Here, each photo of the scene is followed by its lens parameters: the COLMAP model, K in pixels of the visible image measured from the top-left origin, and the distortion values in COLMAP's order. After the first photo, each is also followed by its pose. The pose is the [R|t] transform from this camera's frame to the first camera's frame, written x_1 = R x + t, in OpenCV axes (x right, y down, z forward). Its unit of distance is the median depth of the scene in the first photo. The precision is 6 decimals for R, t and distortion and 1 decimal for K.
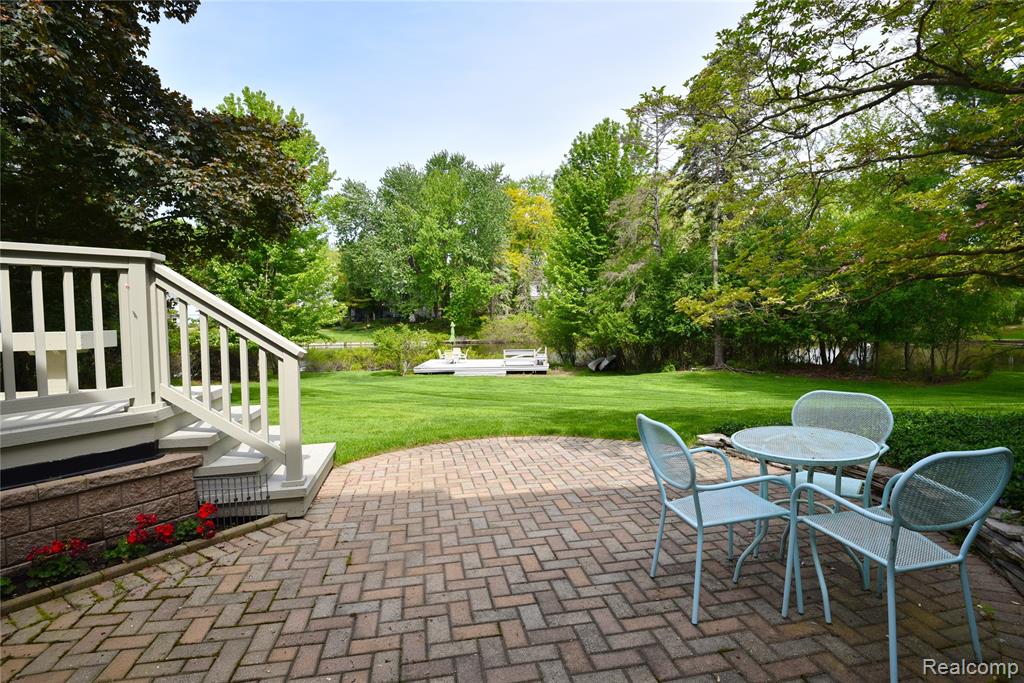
lens RADIAL K [[512.3, 0, 512.0], [0, 512.3, 341.5], [0, 0, 1]] dist [-0.021973, 0.000115]
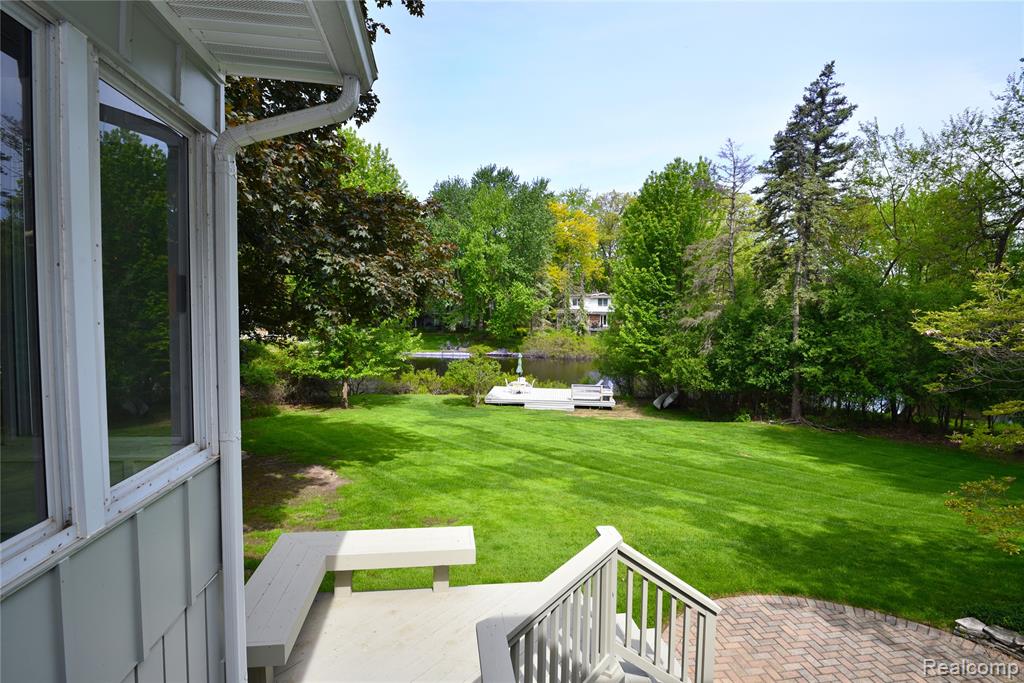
lens RADIAL K [[506.7, 0, 512.0], [0, 506.7, 341.5], [0, 0, 1]] dist [-0.018882, -0.000269]
pose [[0.998414, 0.042507, -0.036904, -0.099069], [-0.042456, 0.999096, 0.002165, -0.064918], [0.036963, -0.000594, 0.999316, -0.017633]]
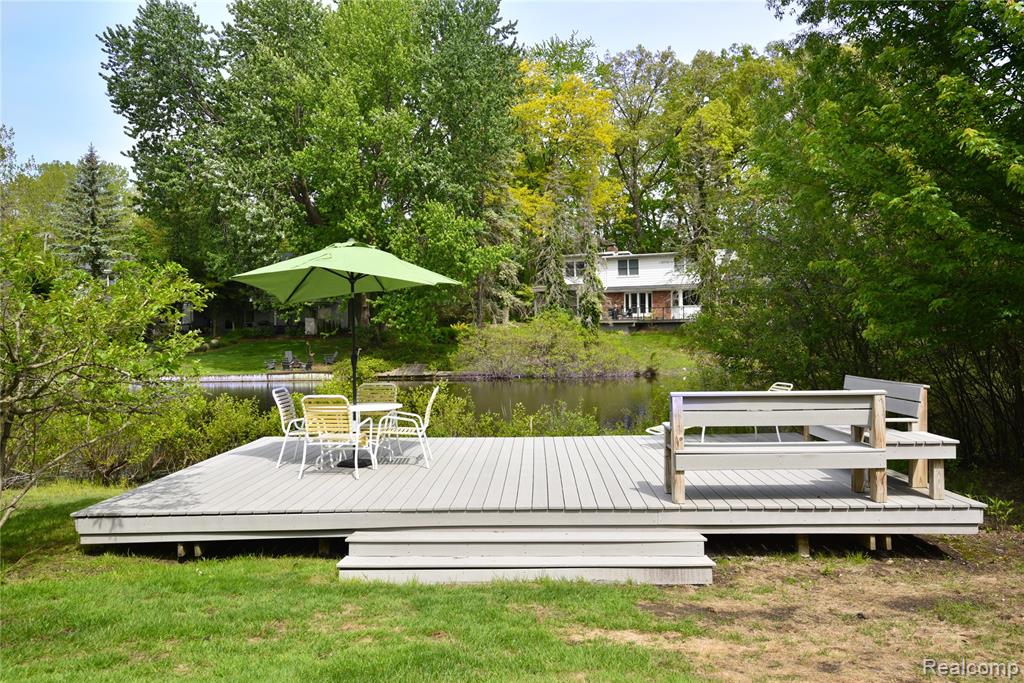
lens RADIAL K [[840.5, 0, 485.4], [0, 840.5, 340.5], [0, 0, 1]] dist [0.067243, 0.001326]
pose [[0.999941, 0.009530, -0.005297, -0.071778], [-0.009750, 0.999023, -0.043105, 0.003408], [0.004881, 0.043154, 0.999057, 0.647008]]
